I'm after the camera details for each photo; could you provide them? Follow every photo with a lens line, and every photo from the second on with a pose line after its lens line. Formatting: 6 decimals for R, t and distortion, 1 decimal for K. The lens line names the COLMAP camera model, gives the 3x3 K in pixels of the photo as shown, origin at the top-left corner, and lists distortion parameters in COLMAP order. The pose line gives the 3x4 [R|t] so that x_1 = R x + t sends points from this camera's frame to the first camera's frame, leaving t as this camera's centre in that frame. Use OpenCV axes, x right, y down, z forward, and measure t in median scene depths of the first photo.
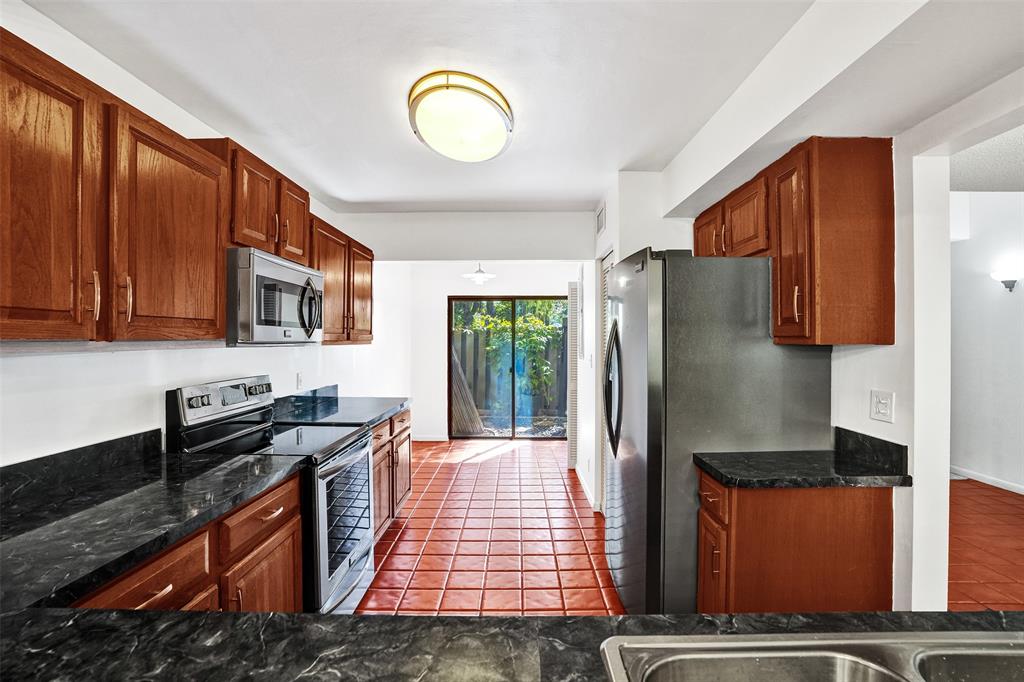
lens RADIAL K [[489.3, 0, 512.0], [0, 489.3, 341.0], [0, 0, 1]] dist [-0.056645, 0.024311]
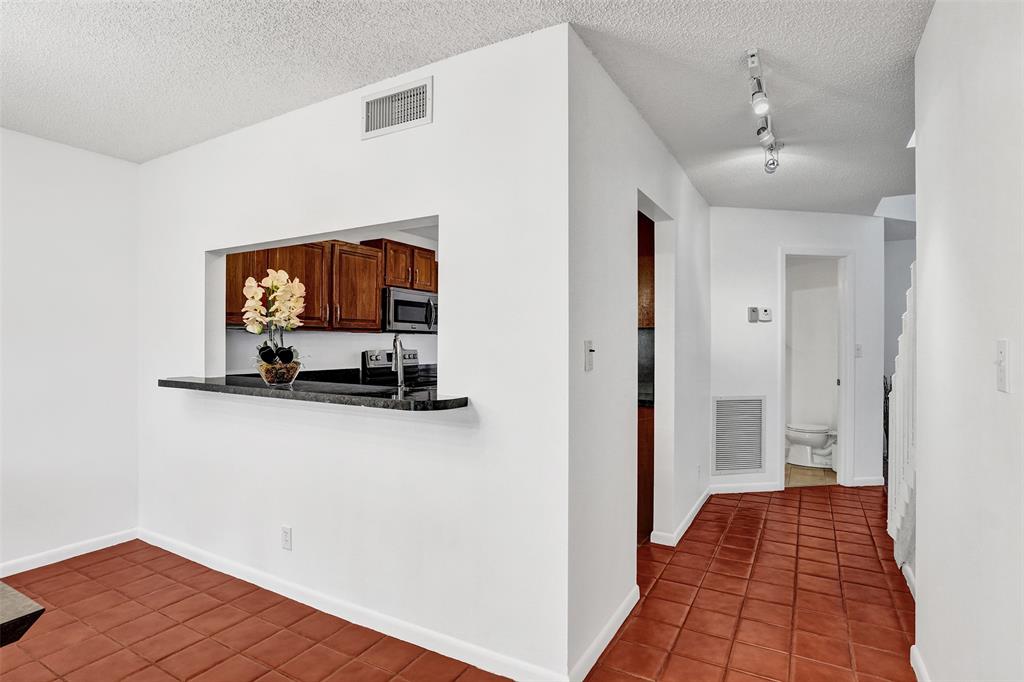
lens RADIAL K [[532.5, 0, 512.0], [0, 532.5, 341.0], [0, 0, 1]] dist [-0.001192, -0.000050]
pose [[0.877802, -0.000208, -0.479024, 1.091310], [-0.003099, 0.999977, -0.006113, 0.064202], [0.479014, 0.006850, 0.877781, -0.860881]]
